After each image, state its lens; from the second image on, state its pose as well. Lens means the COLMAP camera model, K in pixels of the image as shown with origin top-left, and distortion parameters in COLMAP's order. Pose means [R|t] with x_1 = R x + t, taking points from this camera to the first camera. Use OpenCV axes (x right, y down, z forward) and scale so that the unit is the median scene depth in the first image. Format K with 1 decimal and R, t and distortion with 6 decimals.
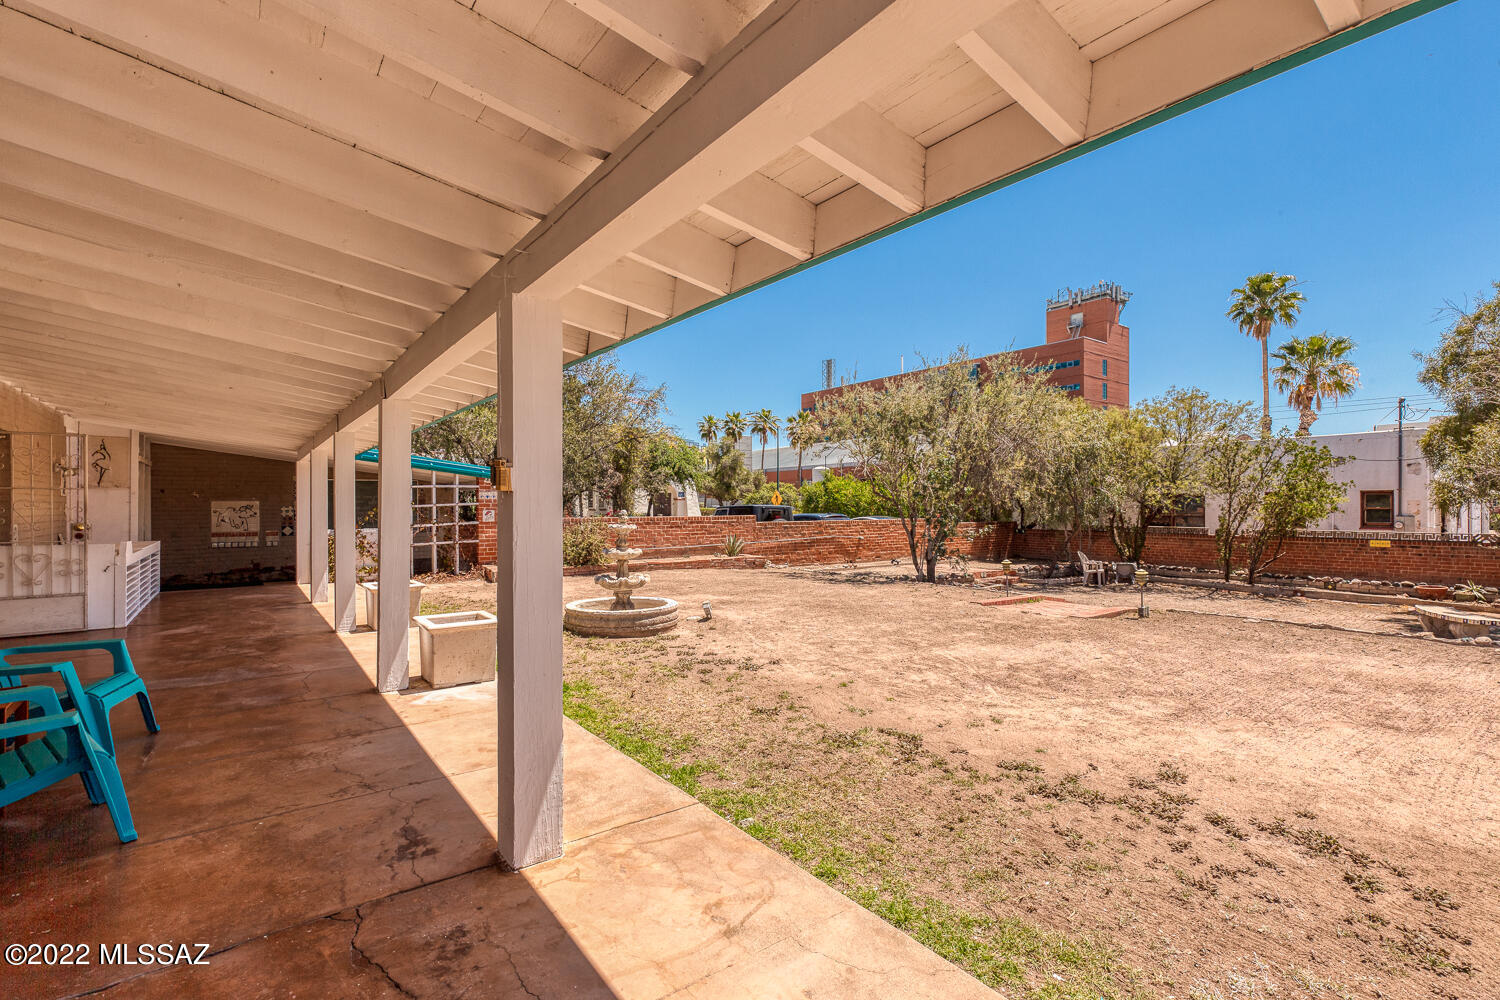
lens RADIAL K [[680.7, 0, 753.0], [0, 680.7, 504.3], [0, 0, 1]] dist [0.005081, -0.000033]
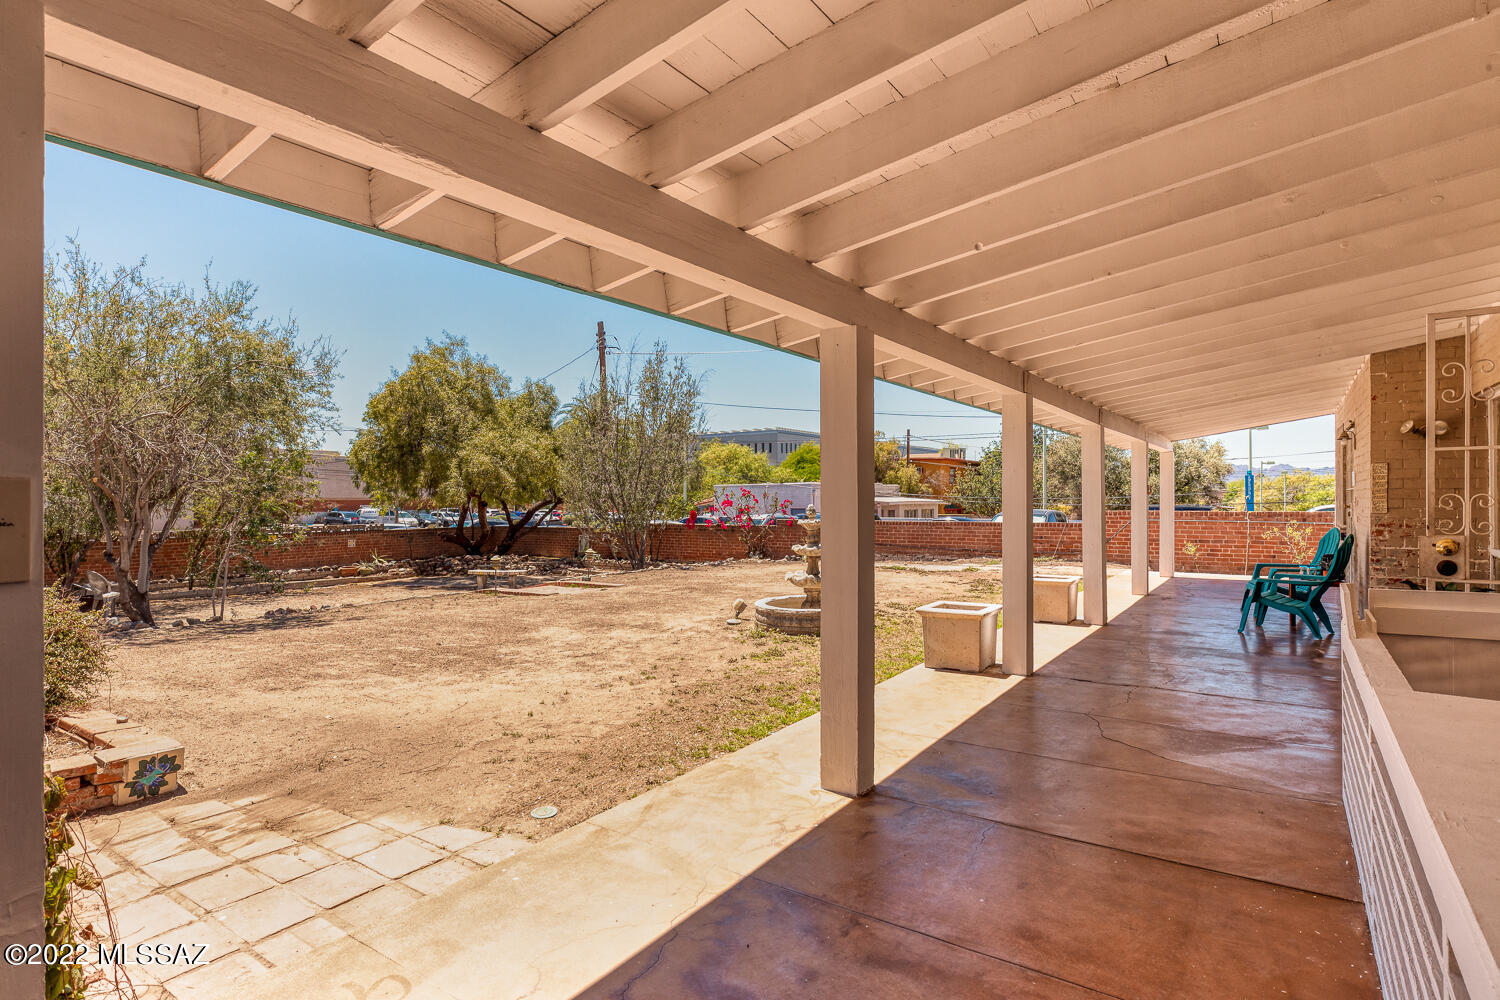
lens RADIAL K [[780.9, 0, 745.5], [0, 780.9, 502.2], [0, 0, 1]] dist [-0.001725, -0.001739]
pose [[-0.308776, 0.001812, 0.951133, -0.790703], [0.004781, 0.999989, -0.000353, 0.003610], [-0.951123, 0.004438, -0.308781, 0.934516]]
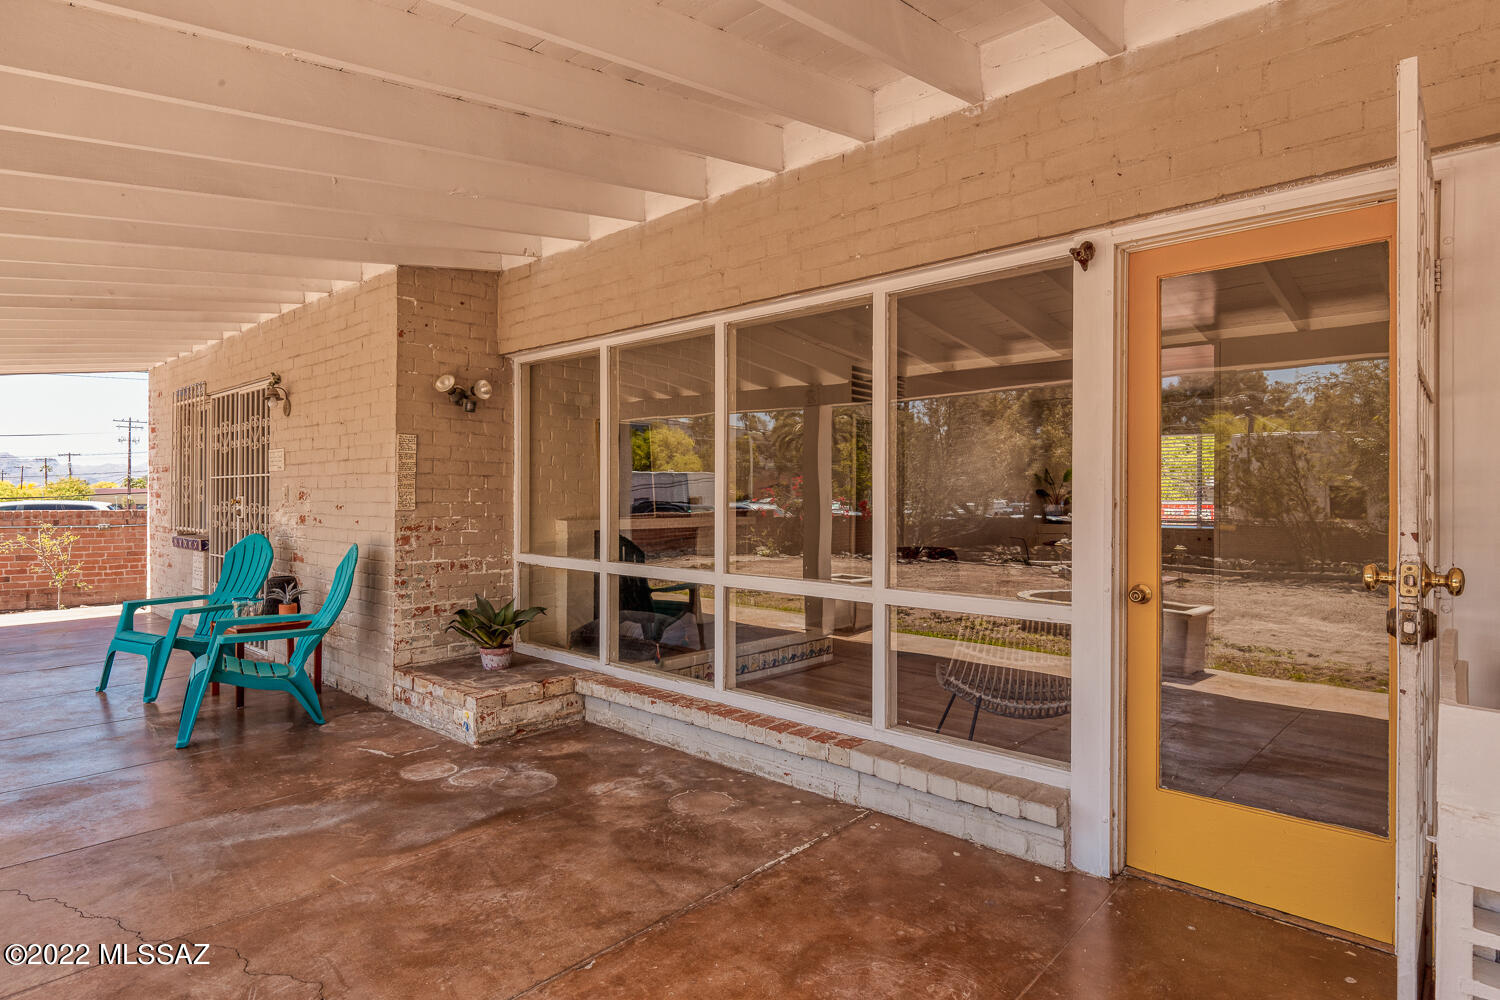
lens RADIAL K [[819.2, 0, 741.4], [0, 819.2, 489.1], [0, 0, 1]] dist [-0.001936, -0.000406]
pose [[-0.984748, -0.004557, -0.173929, -0.472948], [-0.002570, 0.999929, -0.011644, 0.007852], [0.173970, -0.011020, -0.984689, 0.727199]]
